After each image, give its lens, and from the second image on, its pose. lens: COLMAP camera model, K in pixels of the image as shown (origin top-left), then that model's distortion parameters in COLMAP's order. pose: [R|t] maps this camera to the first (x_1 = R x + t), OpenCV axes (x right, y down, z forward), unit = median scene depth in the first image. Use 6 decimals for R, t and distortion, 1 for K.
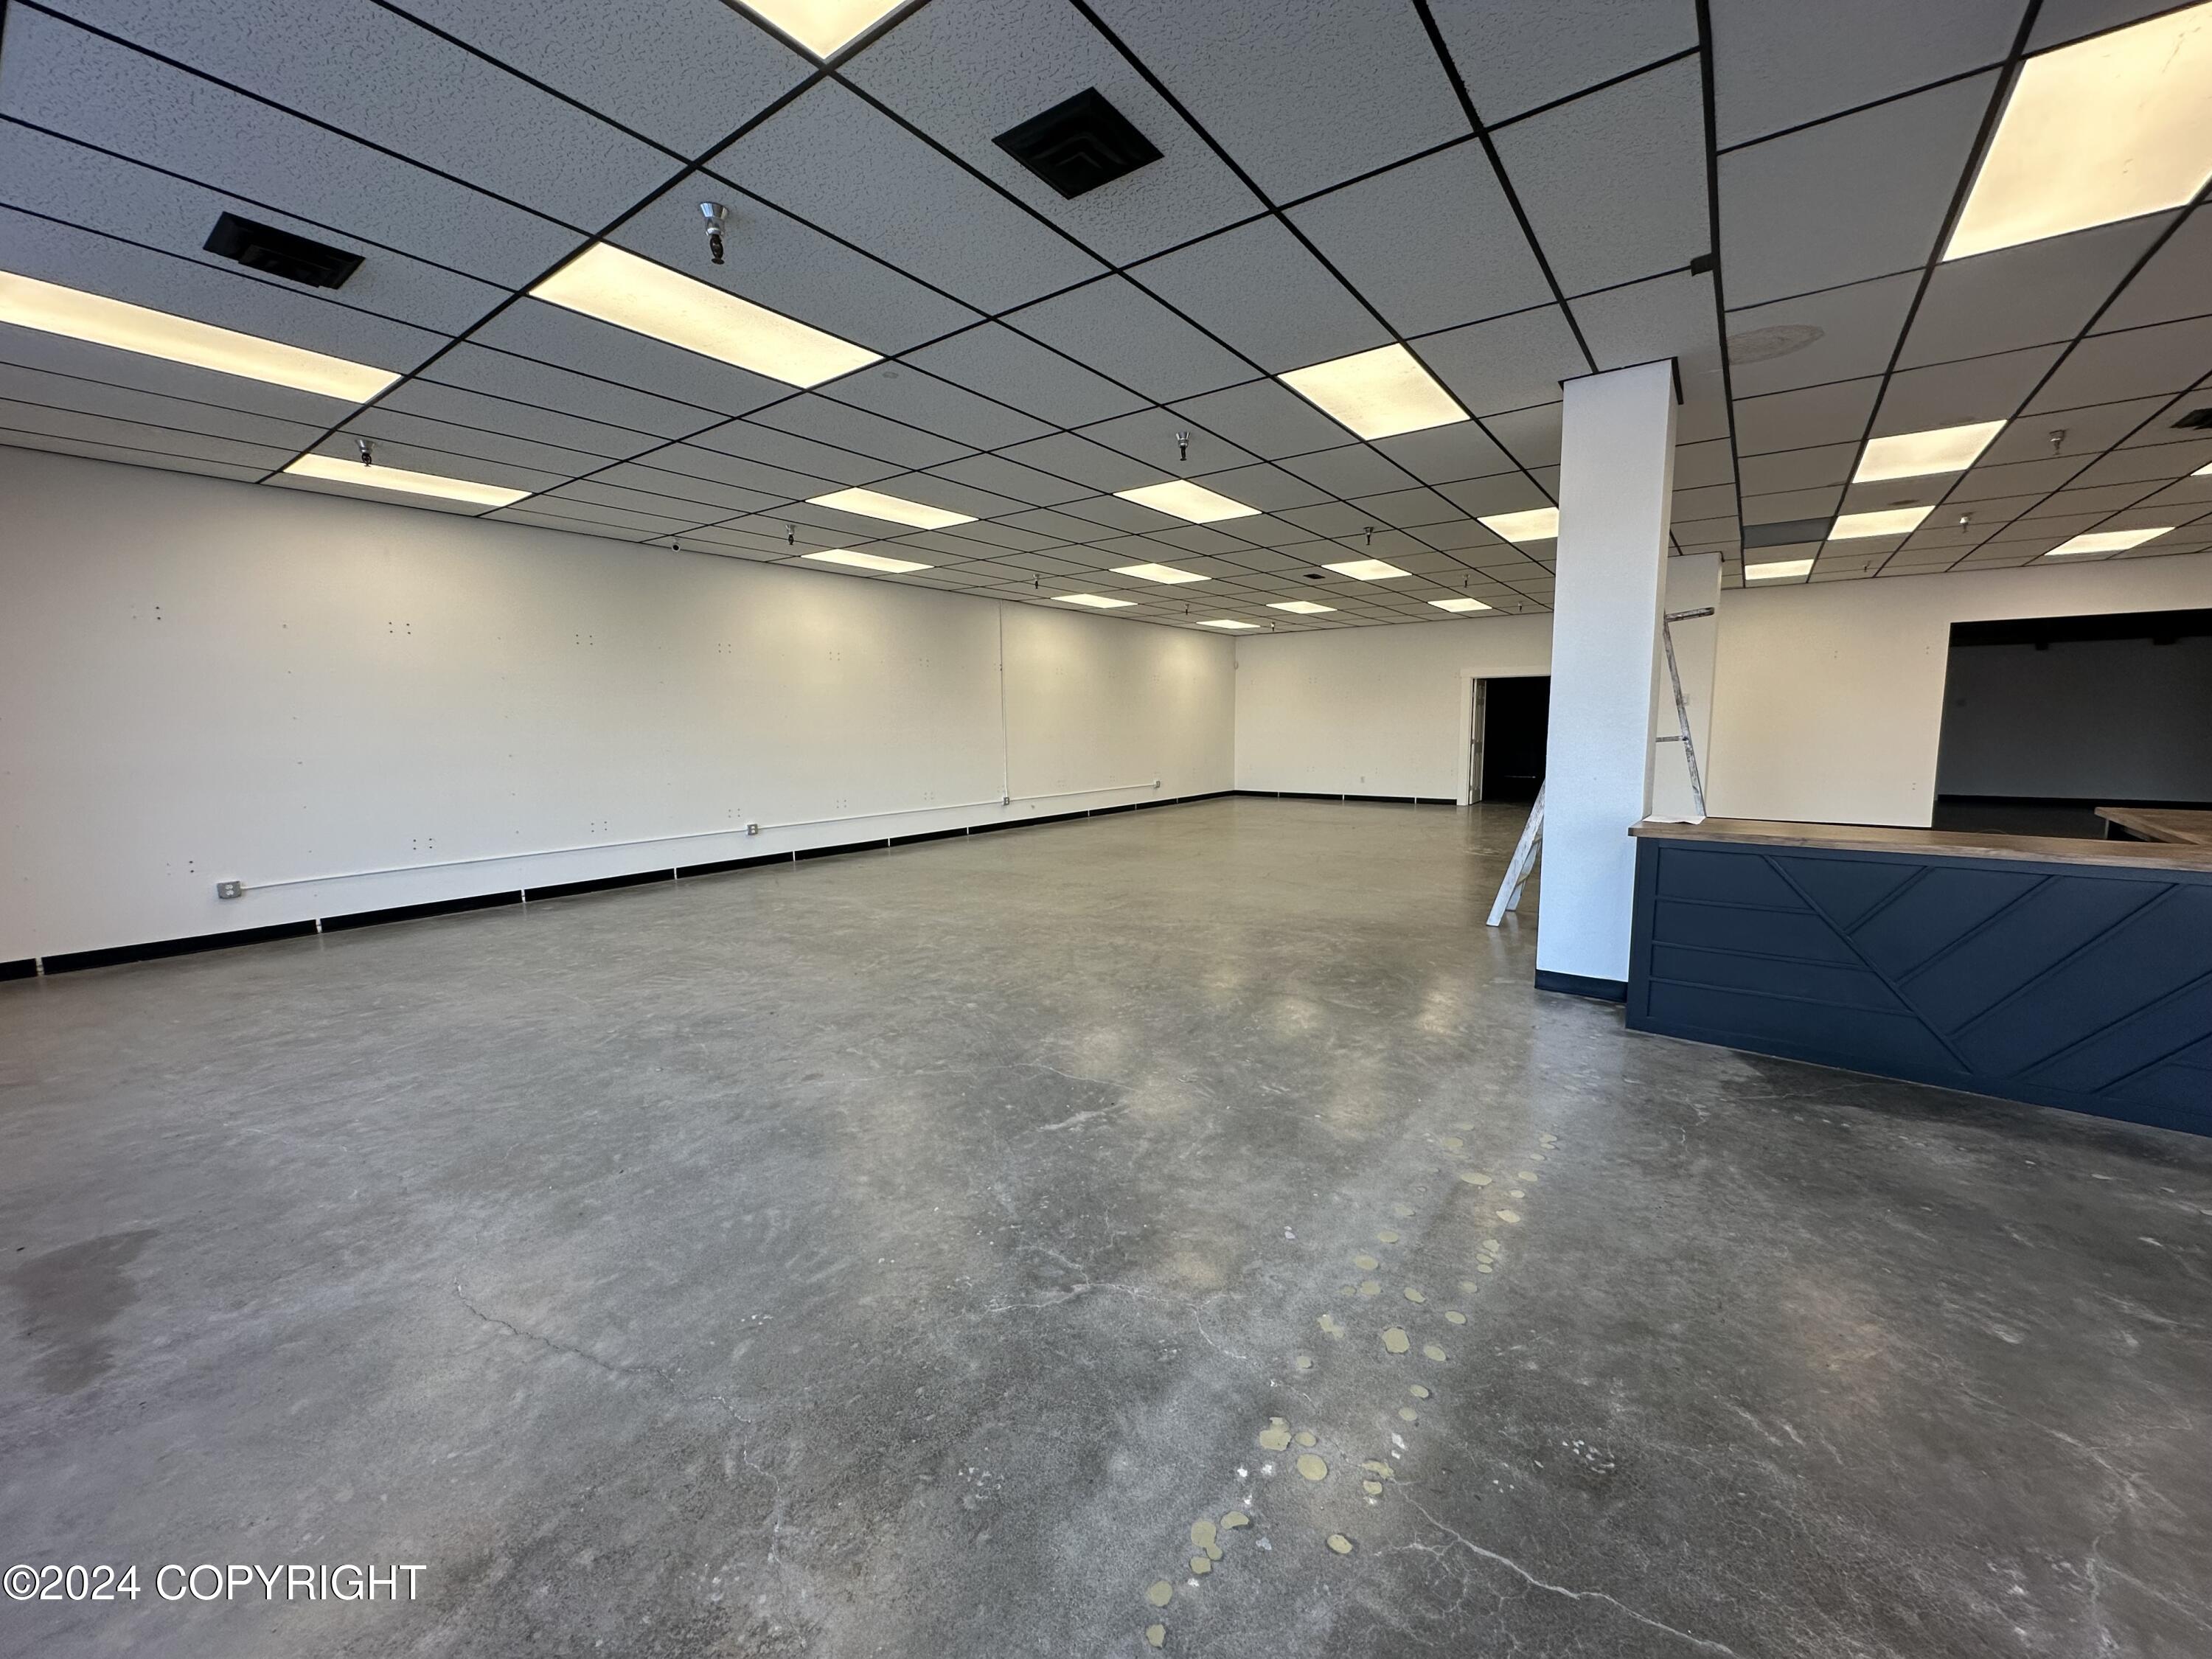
lens RADIAL K [[881.8, 0, 1101.5], [0, 881.8, 822.8], [0, 0, 1]] dist [-0.009804, 0.002150]
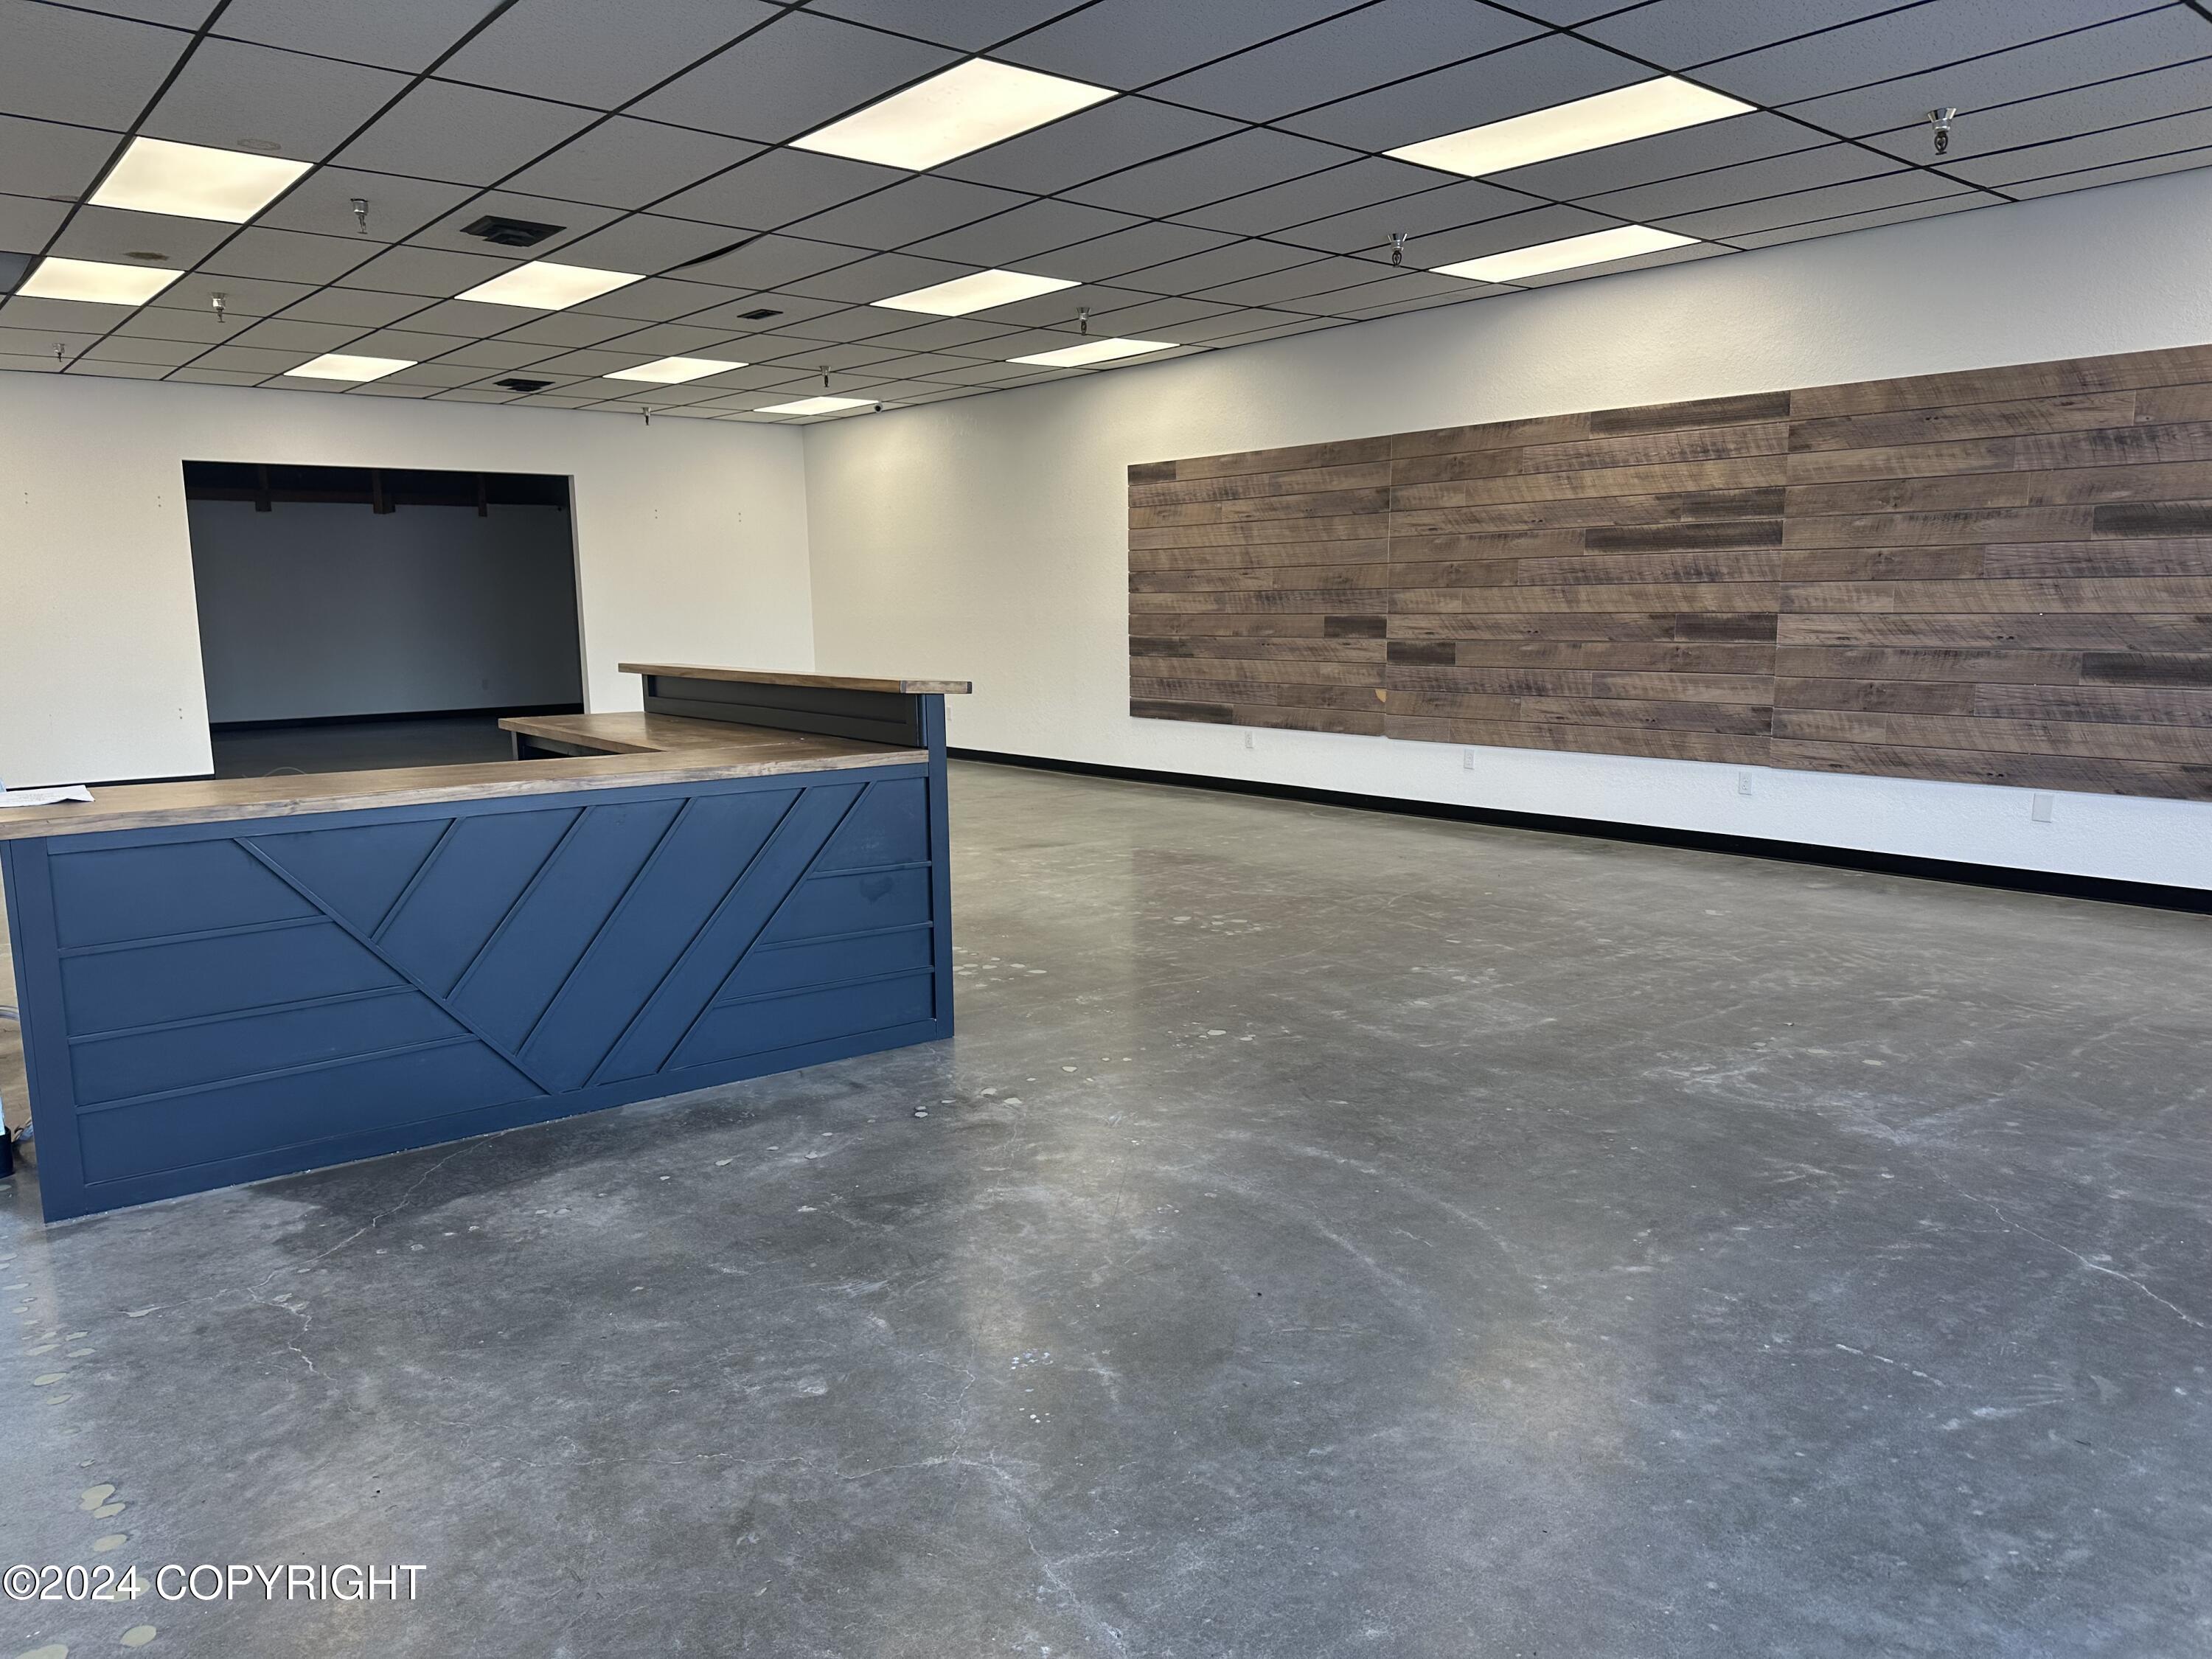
lens RADIAL K [[1557.8, 0, 1100.4], [0, 1557.8, 829.5], [0, 0, 1]] dist [0.043501, -0.042487]
pose [[0.238653, -0.138320, 0.961204, -0.111547], [0.120069, 0.986412, 0.112136, -0.019137], [-0.963654, 0.088650, 0.252018, 0.225934]]
